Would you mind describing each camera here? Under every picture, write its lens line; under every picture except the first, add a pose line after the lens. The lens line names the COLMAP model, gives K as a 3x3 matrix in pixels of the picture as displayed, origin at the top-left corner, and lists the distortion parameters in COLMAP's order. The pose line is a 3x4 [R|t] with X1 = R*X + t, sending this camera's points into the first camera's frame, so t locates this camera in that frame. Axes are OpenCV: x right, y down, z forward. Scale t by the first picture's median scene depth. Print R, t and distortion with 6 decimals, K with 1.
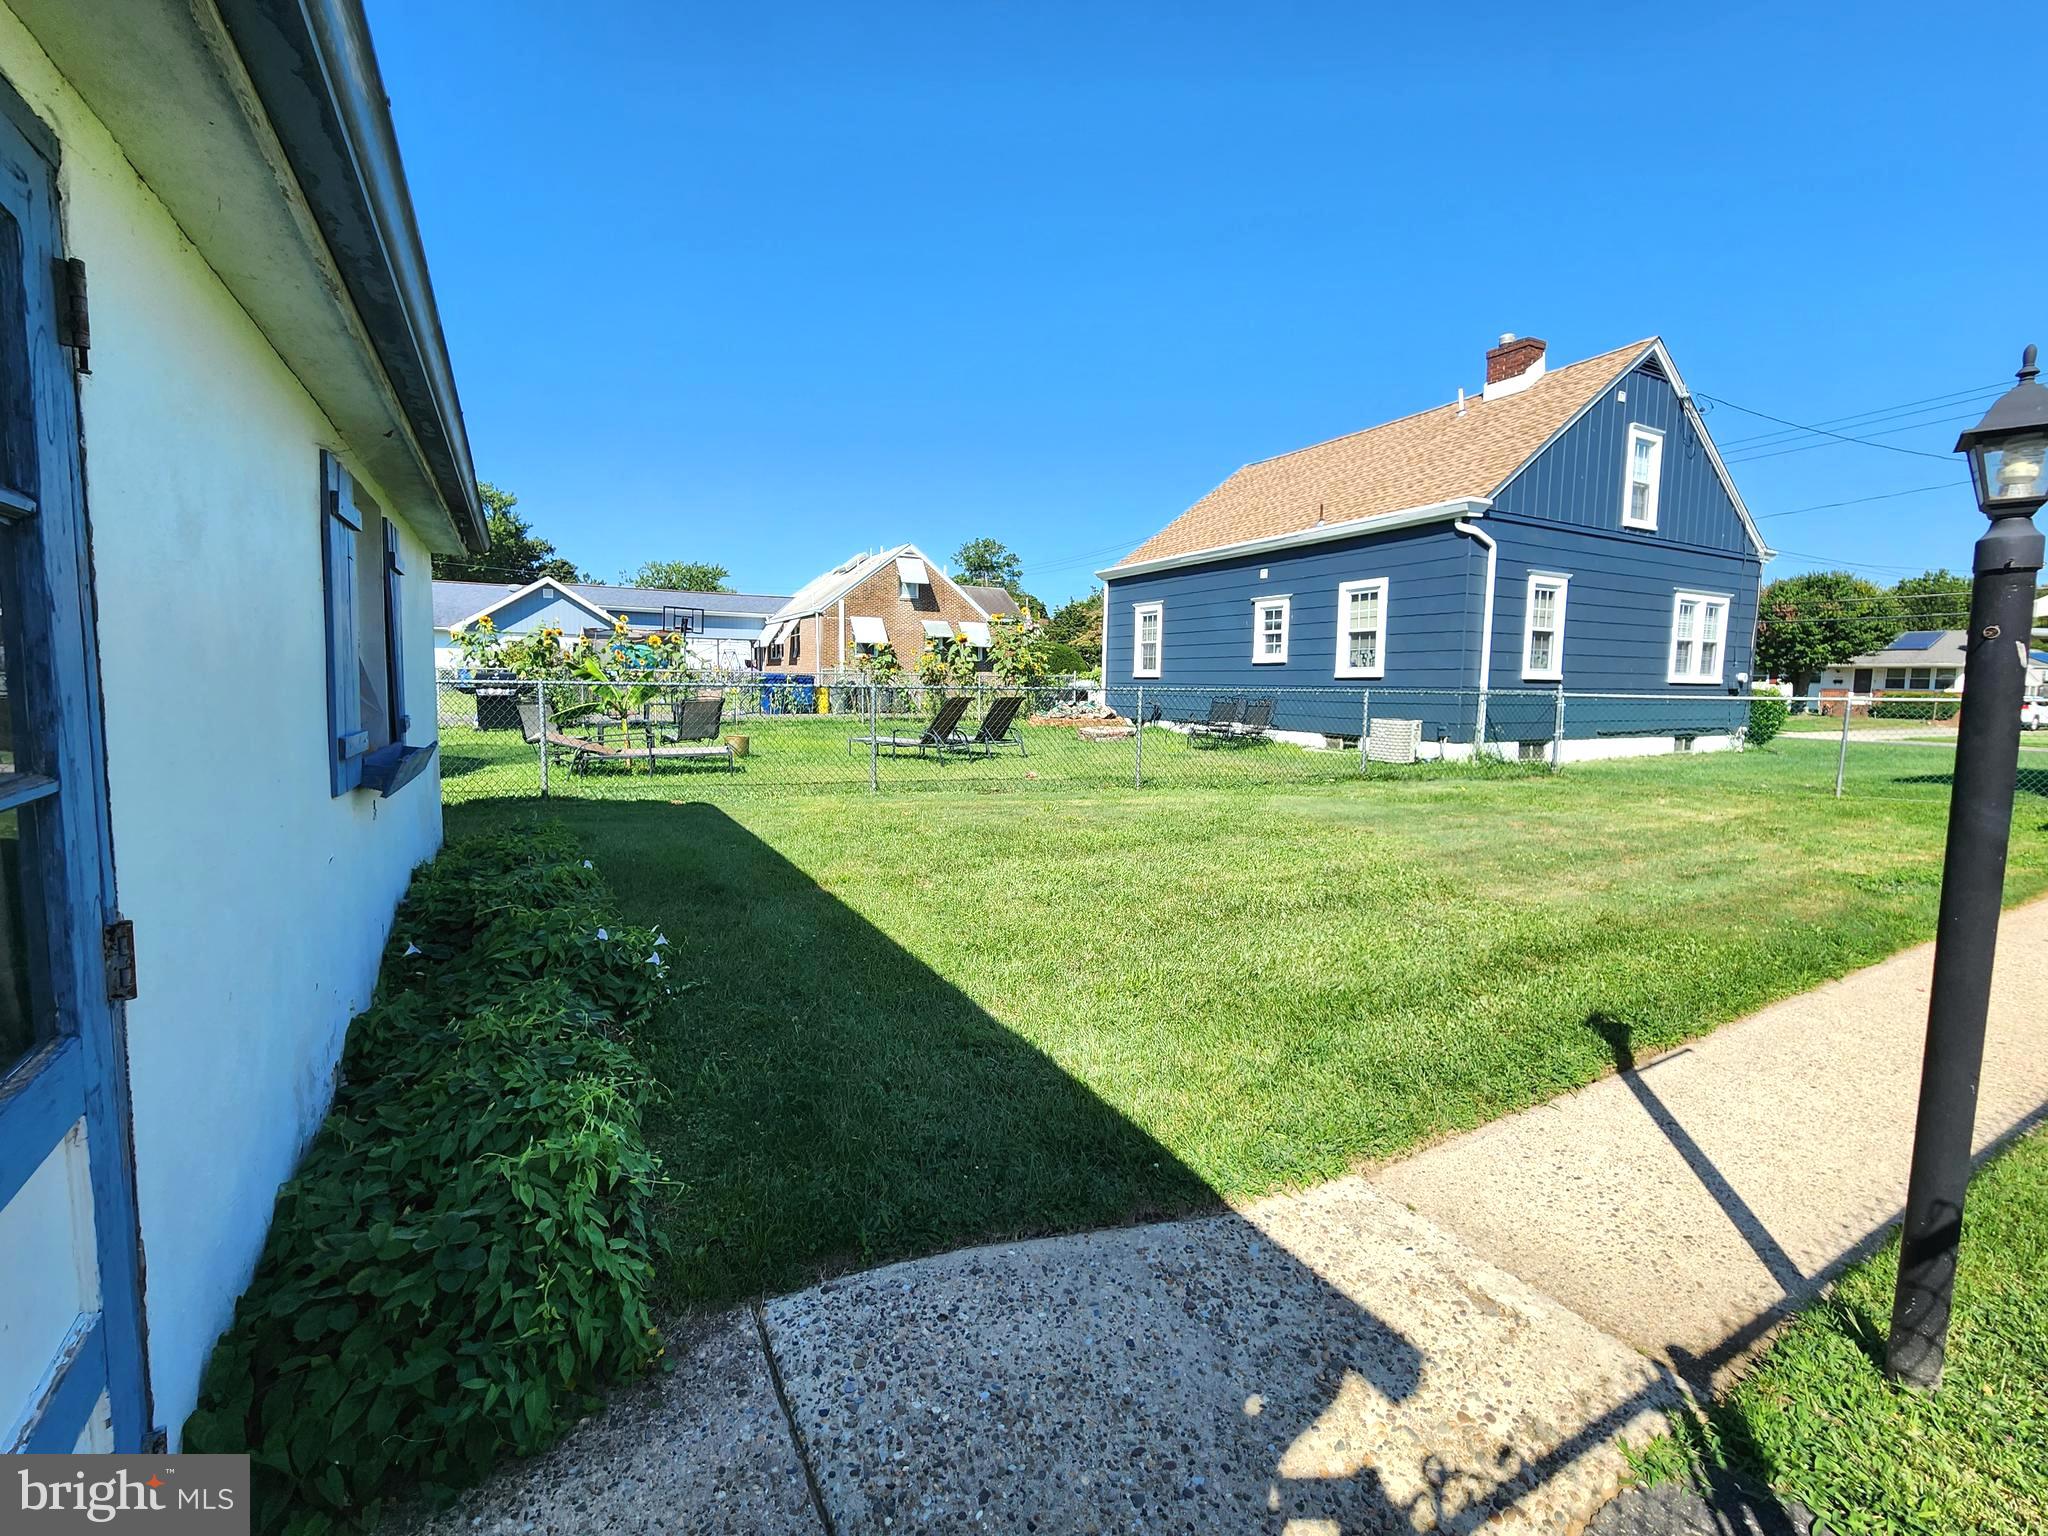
lens RADIAL K [[843.8, 0, 1007.1], [0, 843.8, 757.5], [0, 0, 1]] dist [-0.000427, -0.000151]
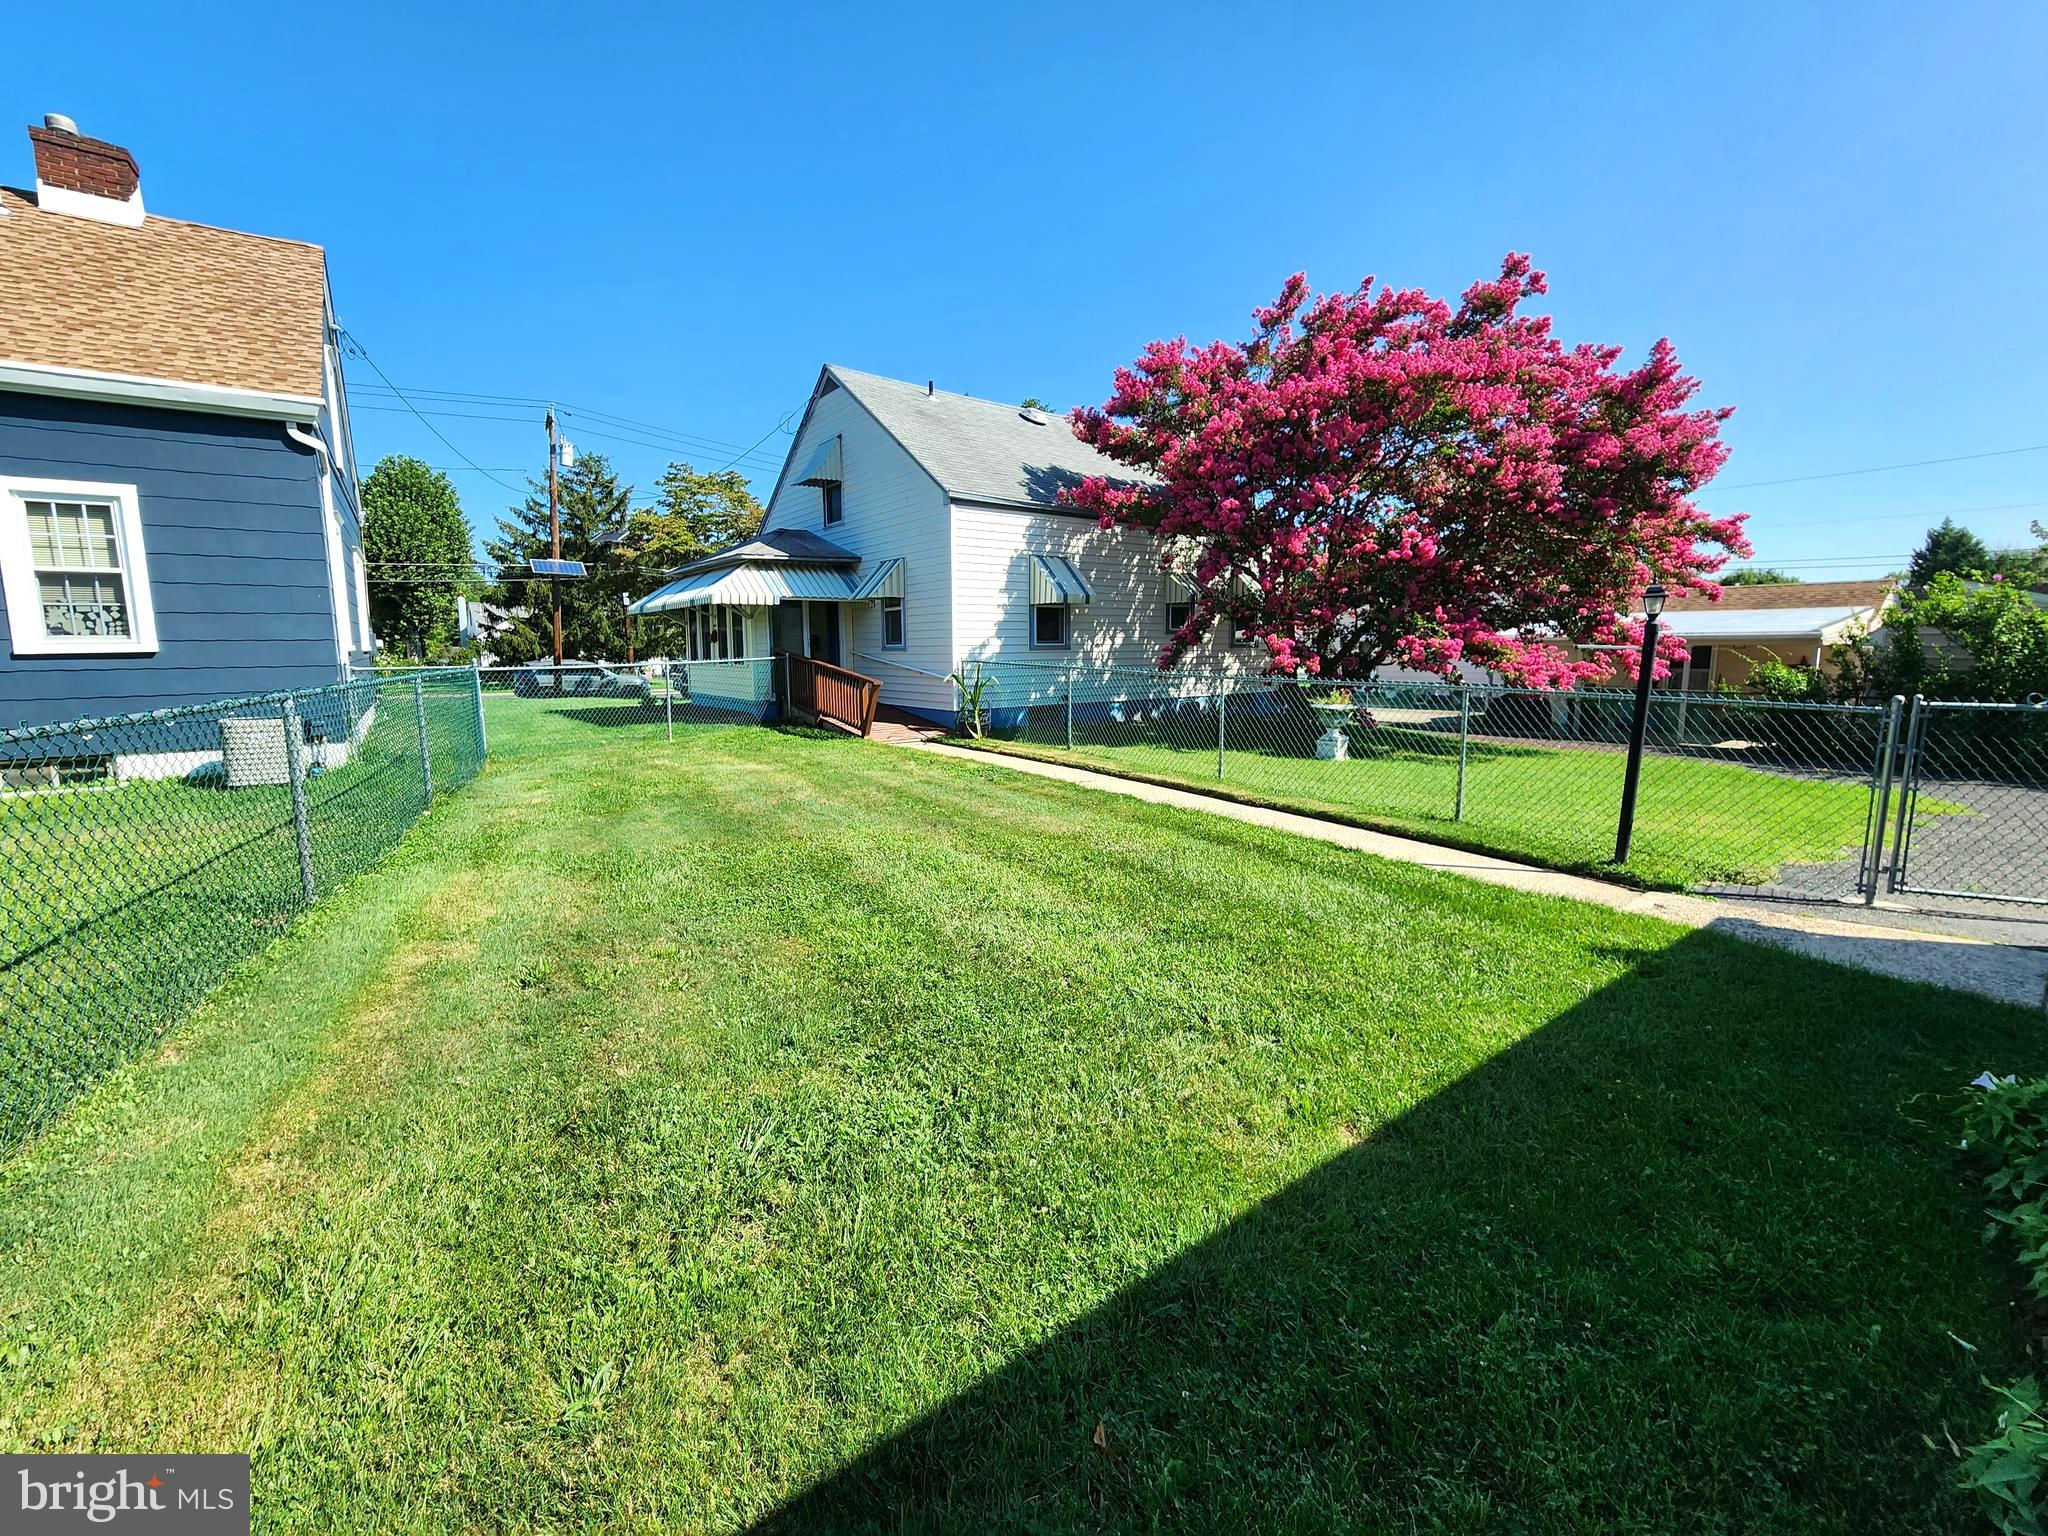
lens RADIAL K [[843.8, 0, 1007.1], [0, 843.8, 757.5], [0, 0, 1]] dist [-0.000427, -0.000151]
pose [[-0.137937, -0.142383, 0.980153, -0.238231], [0.093899, 0.983276, 0.156051, -0.058121], [-0.985980, 0.113561, -0.122260, 0.476794]]
